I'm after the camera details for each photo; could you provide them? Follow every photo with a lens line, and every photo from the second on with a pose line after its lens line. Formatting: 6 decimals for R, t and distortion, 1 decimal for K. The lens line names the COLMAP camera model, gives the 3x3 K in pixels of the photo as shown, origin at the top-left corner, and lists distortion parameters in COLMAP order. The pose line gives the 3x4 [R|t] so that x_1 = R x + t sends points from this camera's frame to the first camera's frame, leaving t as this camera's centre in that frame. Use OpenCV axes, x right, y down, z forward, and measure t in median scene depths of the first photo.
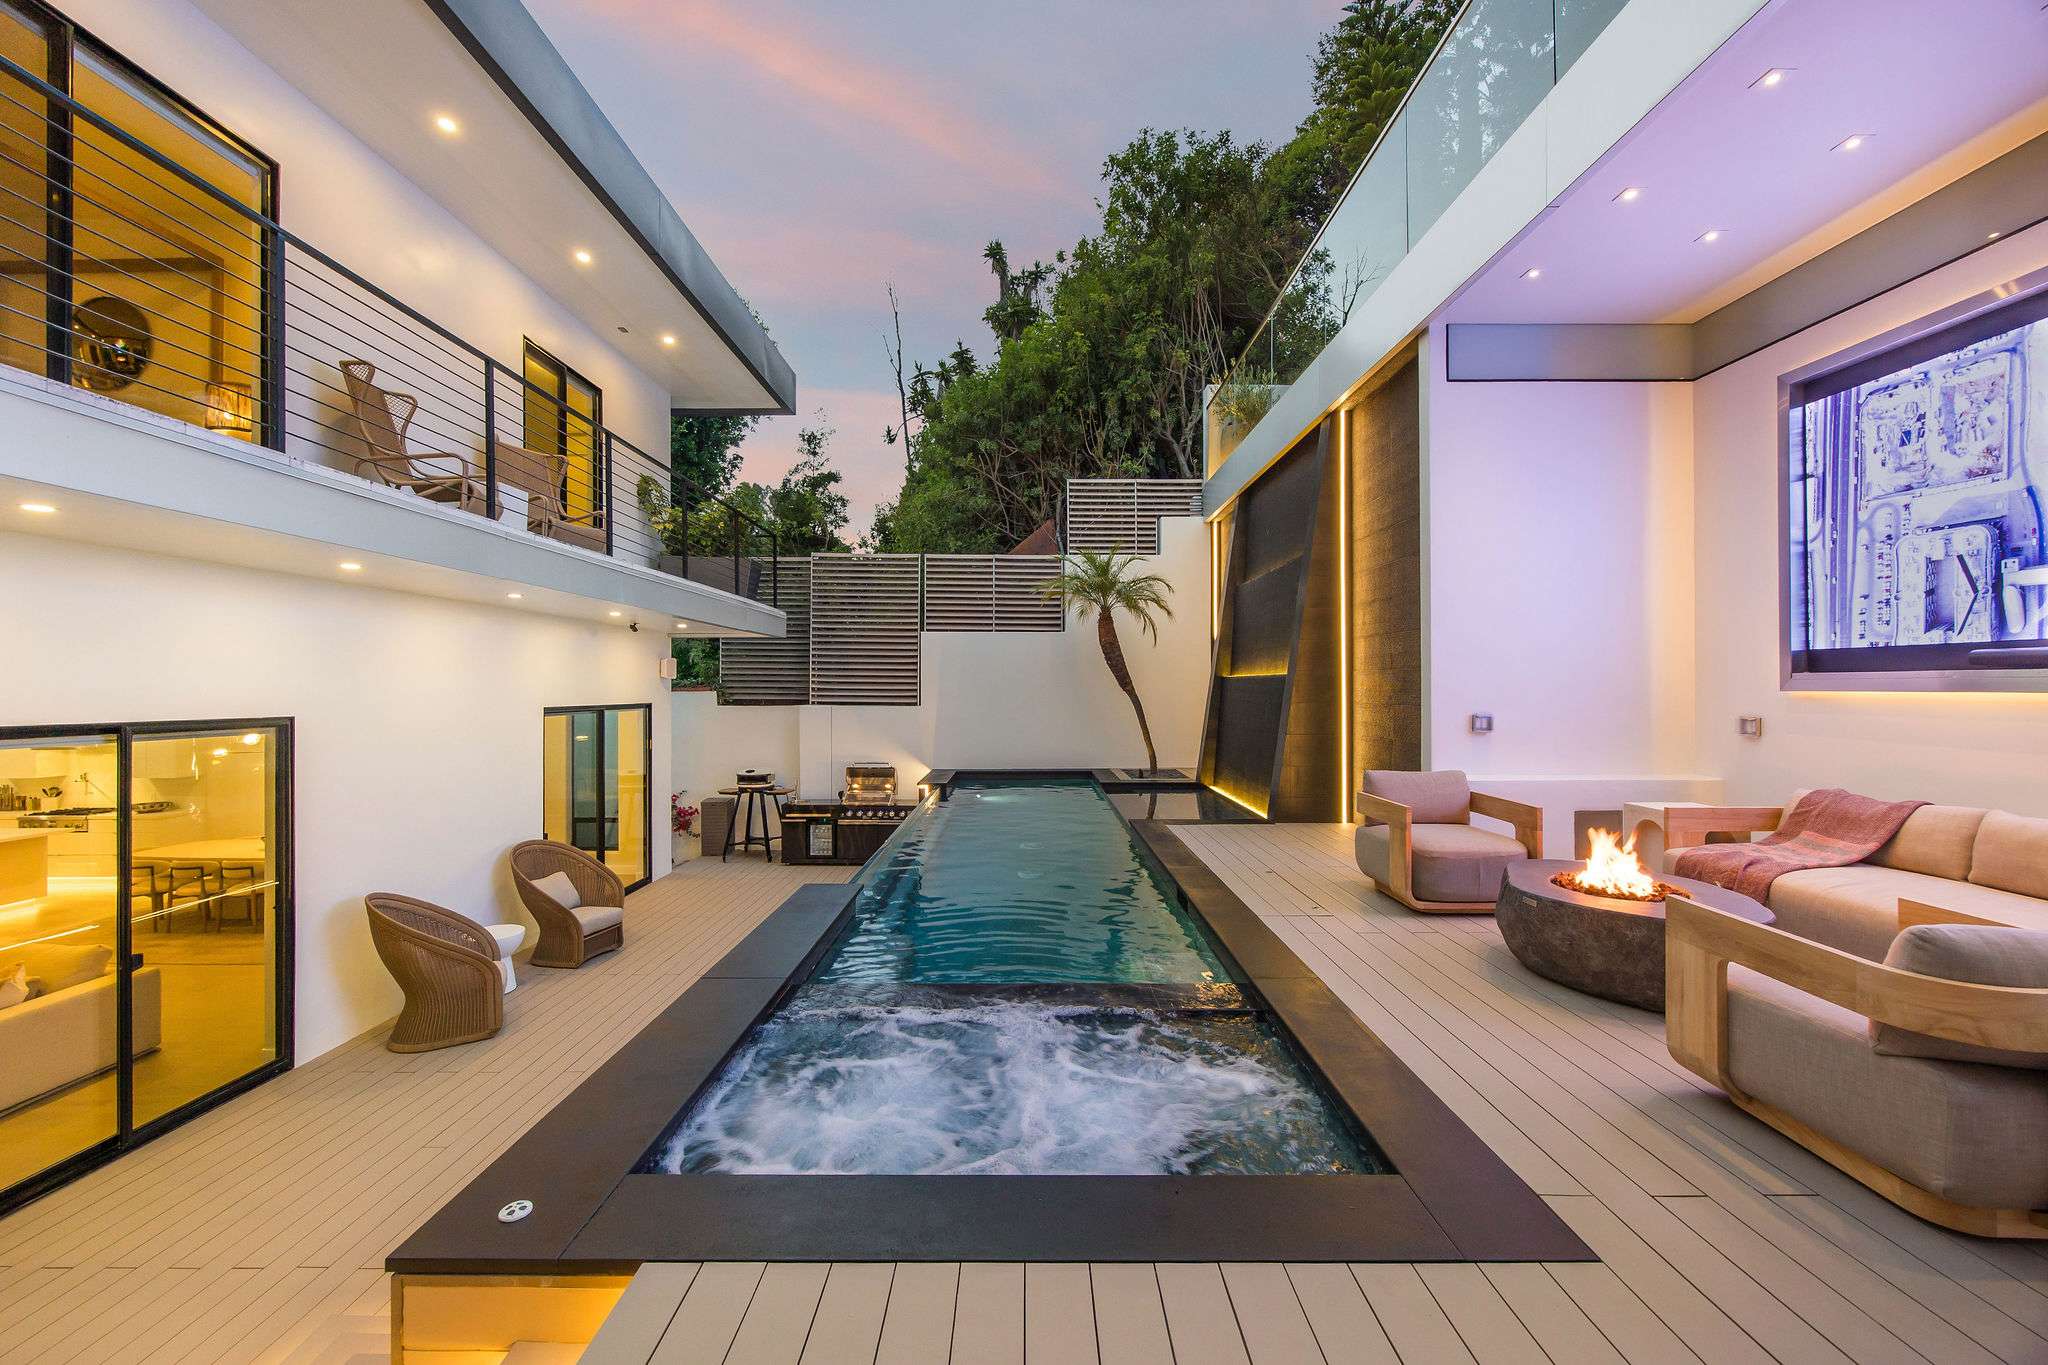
lens RADIAL K [[798.6, 0, 1027.2], [0, 798.6, 682.1], [0, 0, 1]] dist [-0.000355, -0.000015]
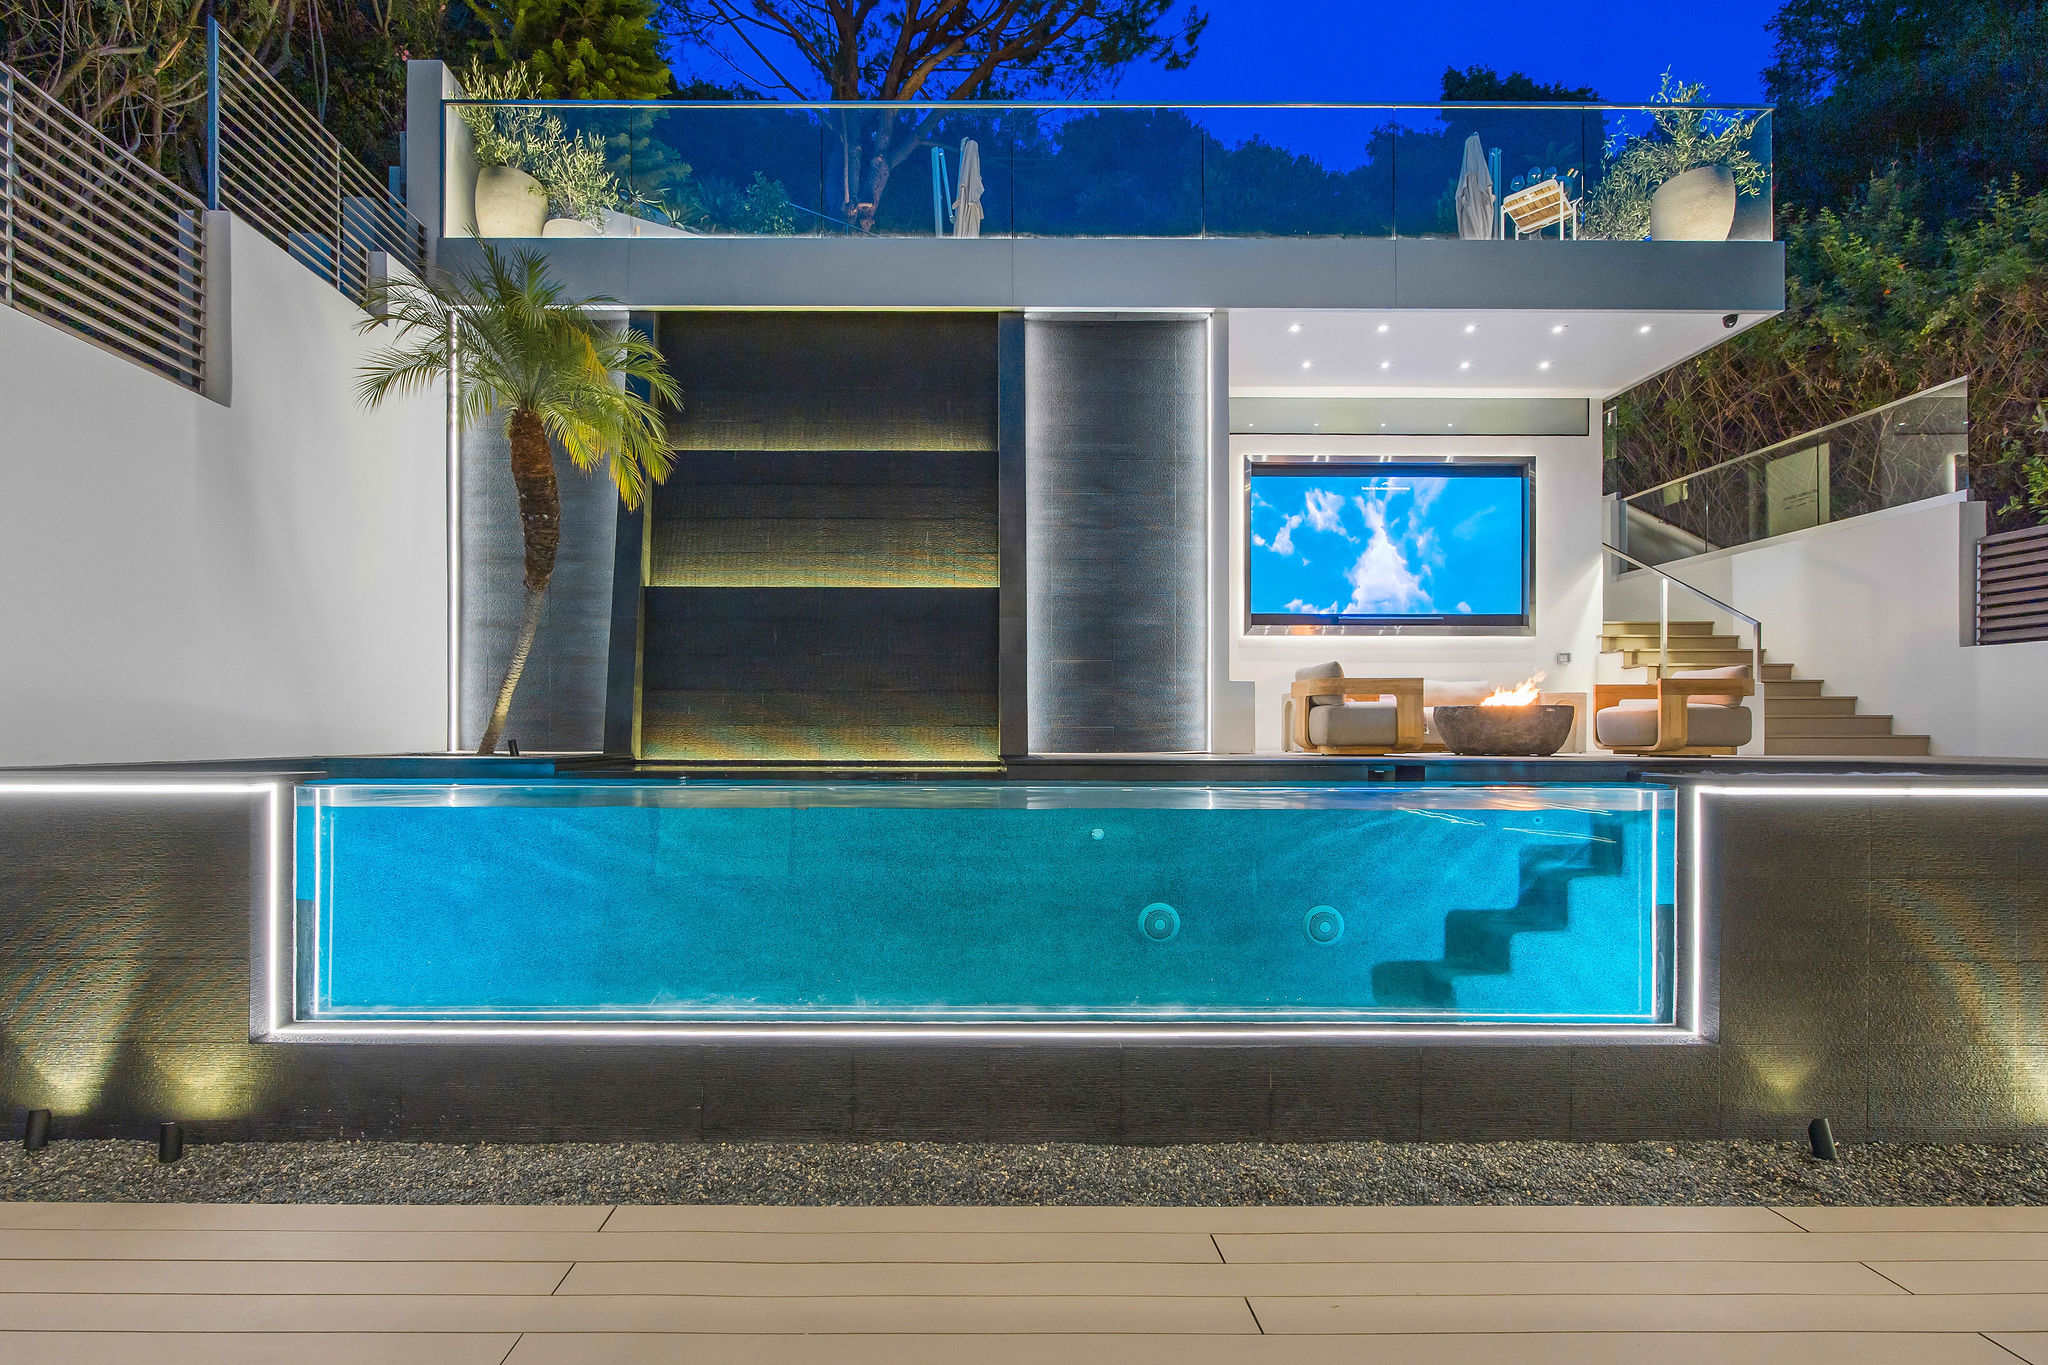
lens RADIAL K [[852.6, 0, 960.6], [0, 852.6, 735.1], [0, 0, 1]] dist [-0.000523, -0.000101]
pose [[-0.000919, 0.005277, 0.999986, -0.575359], [-0.007849, 0.999955, -0.005284, 0.151679], [-0.999969, -0.007854, -0.000878, 1.014078]]
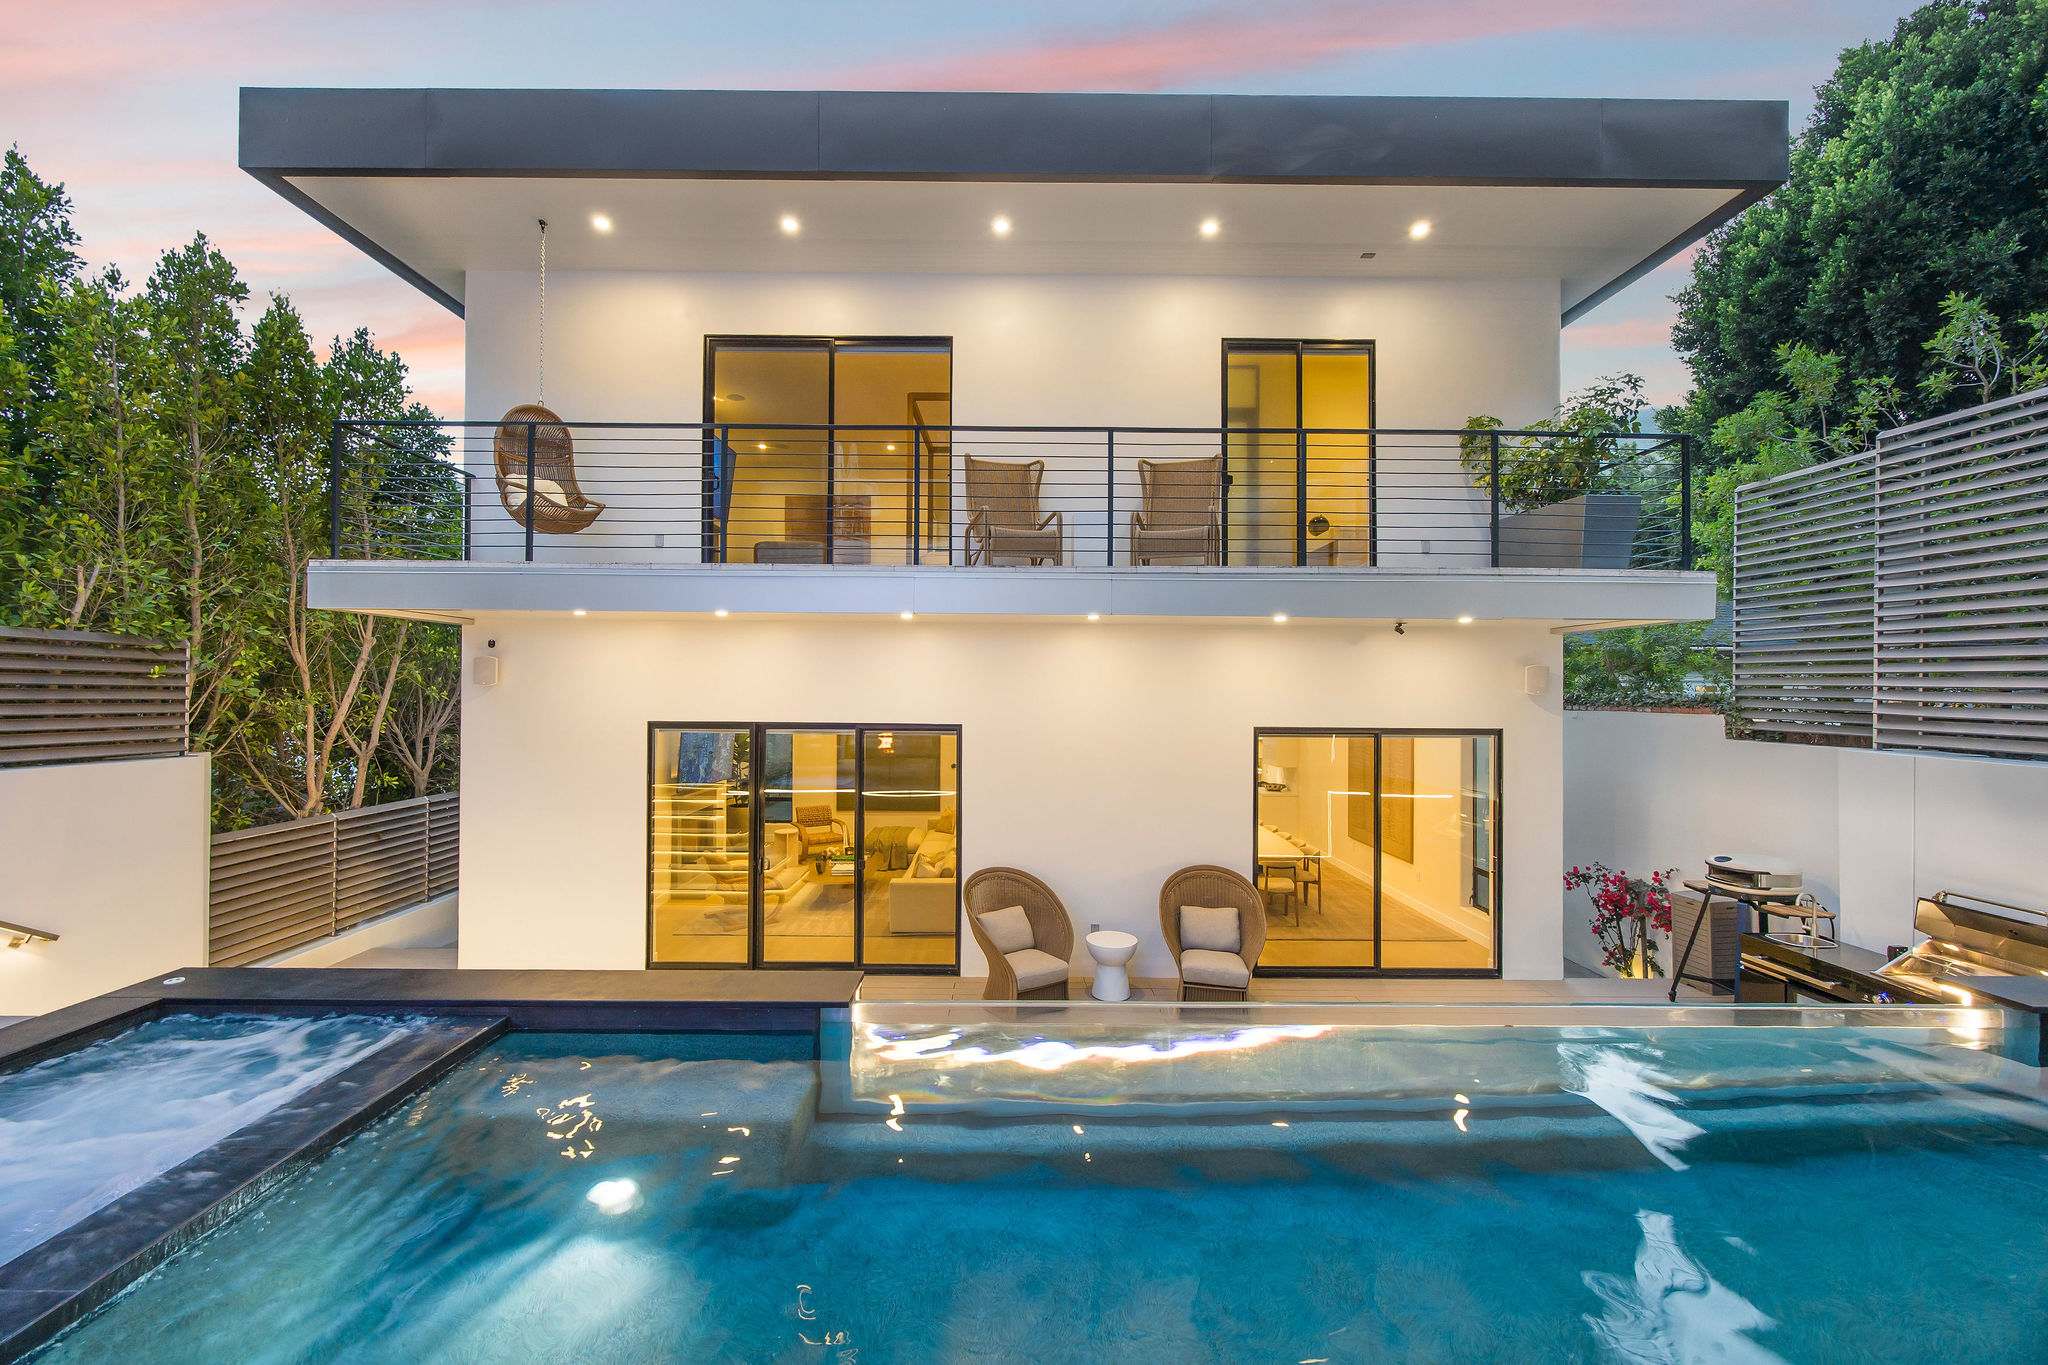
lens RADIAL K [[786.1, 0, 1020.2], [0, 786.1, 682.9], [0, 0, 1]] dist [0.001787, 0.000016]
pose [[0.006211, -0.007572, -0.999952, 0.313627], [0.000550, 0.999971, -0.007568, -0.013323], [0.999981, -0.000503, 0.006215, 0.760716]]
